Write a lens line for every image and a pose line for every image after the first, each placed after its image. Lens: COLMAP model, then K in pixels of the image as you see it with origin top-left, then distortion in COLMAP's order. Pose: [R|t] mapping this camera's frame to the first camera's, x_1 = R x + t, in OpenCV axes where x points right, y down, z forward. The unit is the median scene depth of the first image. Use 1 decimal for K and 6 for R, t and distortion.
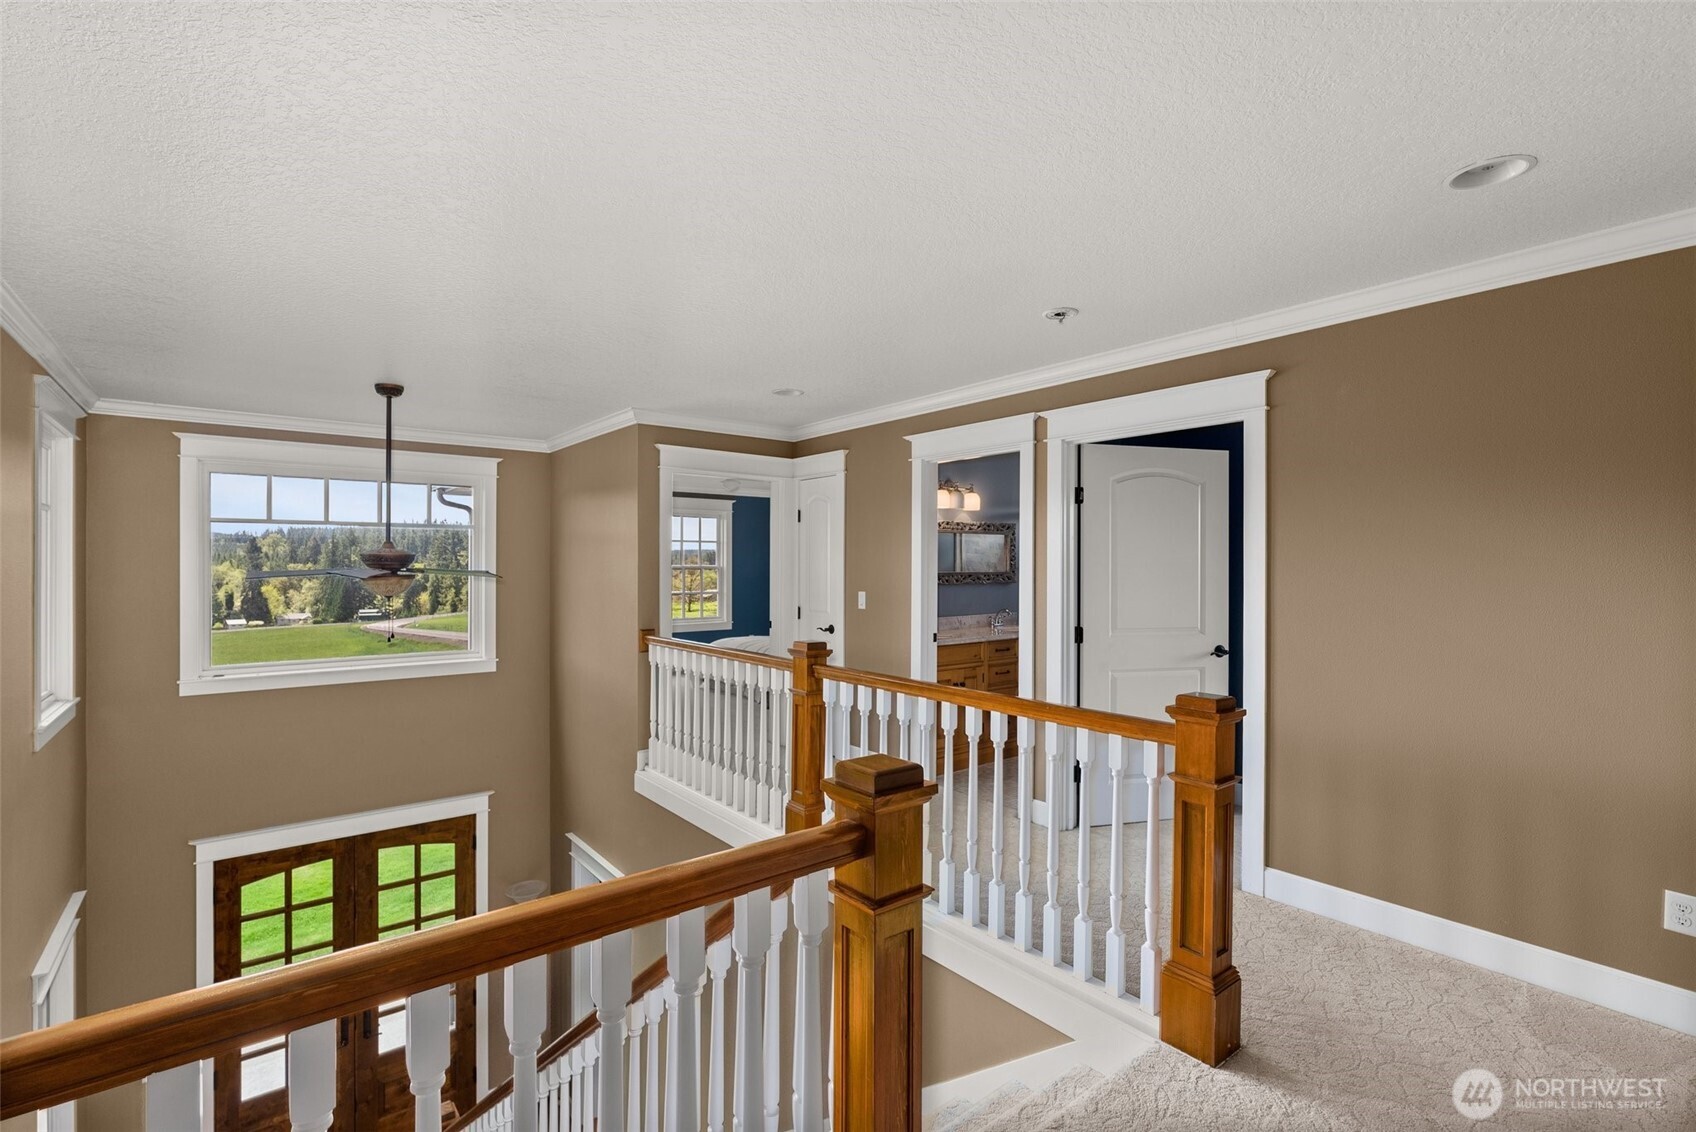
lens RADIAL K [[769.5, 0, 844.2], [0, 769.5, 574.0], [0, 0, 1]] dist [-0.004172, 0.001513]
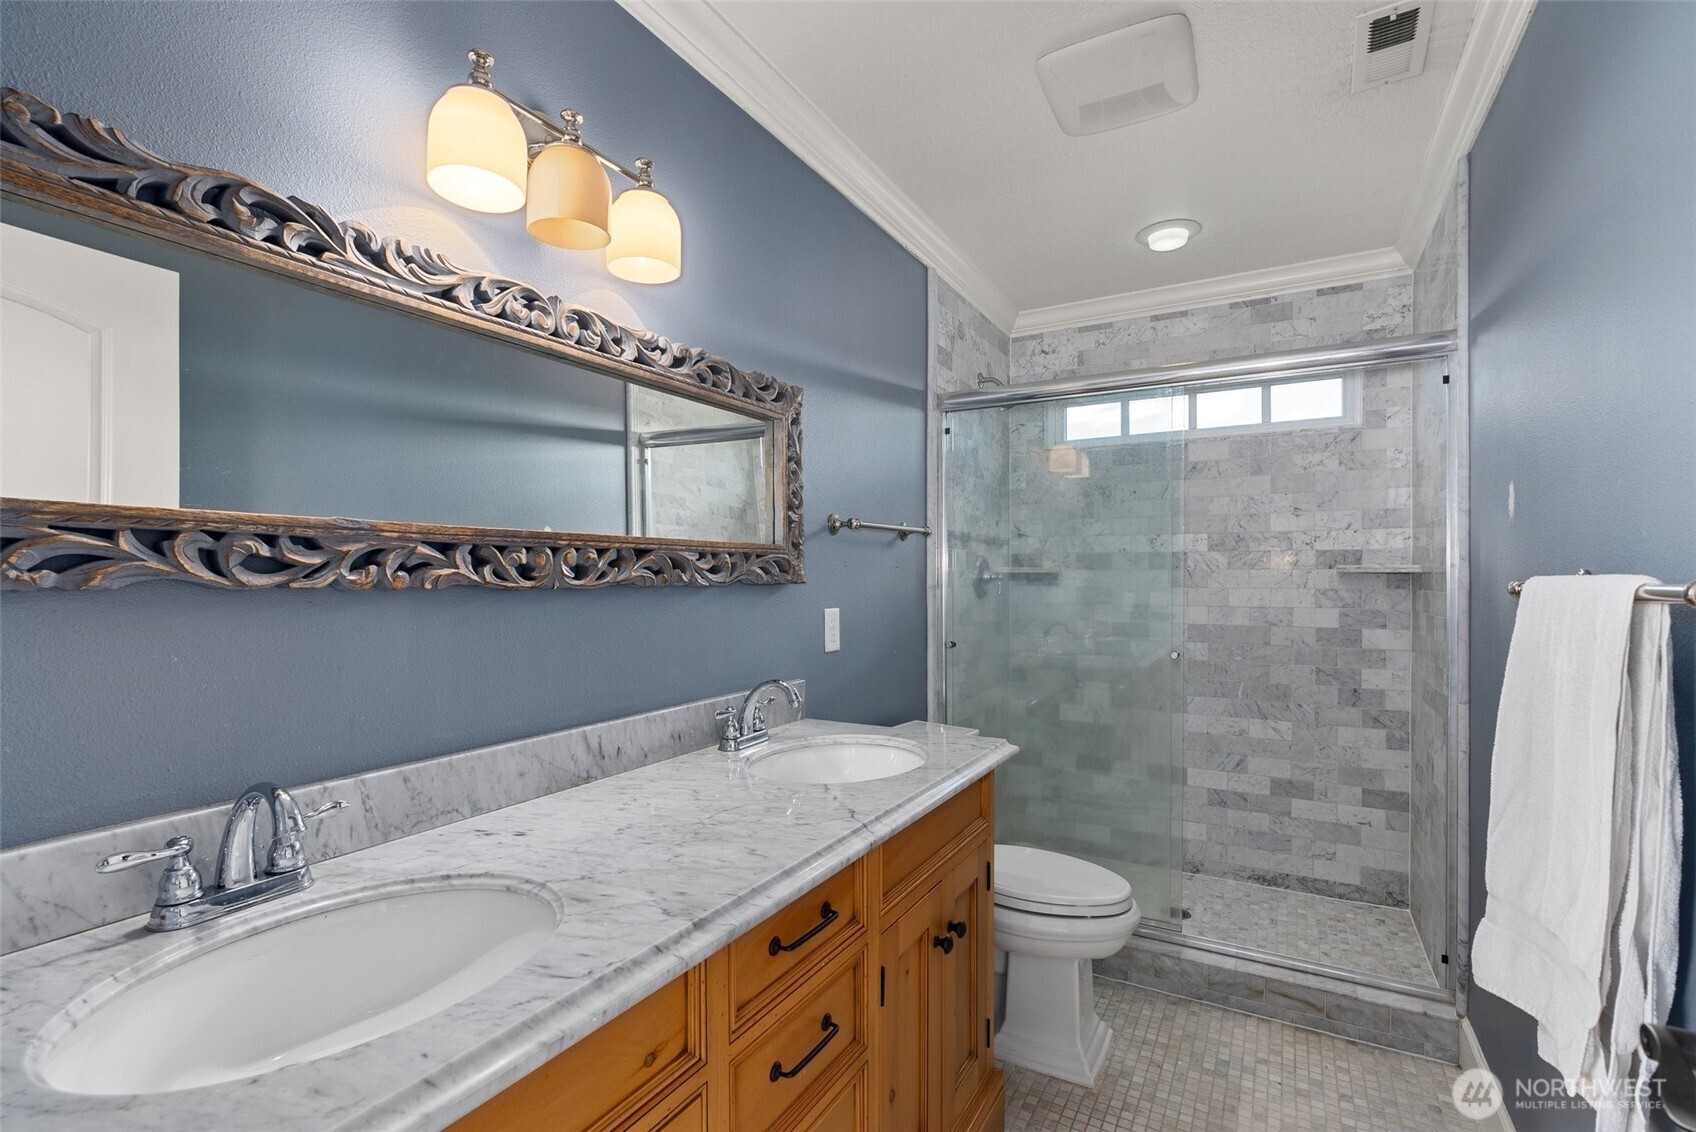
lens RADIAL K [[769.5, 0, 849.0], [0, 769.5, 572.3], [0, 0, 1]] dist [-0.004172, 0.001513]
pose [[0.930269, -0.001052, 0.366877, 0.135729], [0.002150, 0.999994, -0.002583, 0.008817], [-0.366872, 0.003192, 0.930266, 0.752882]]
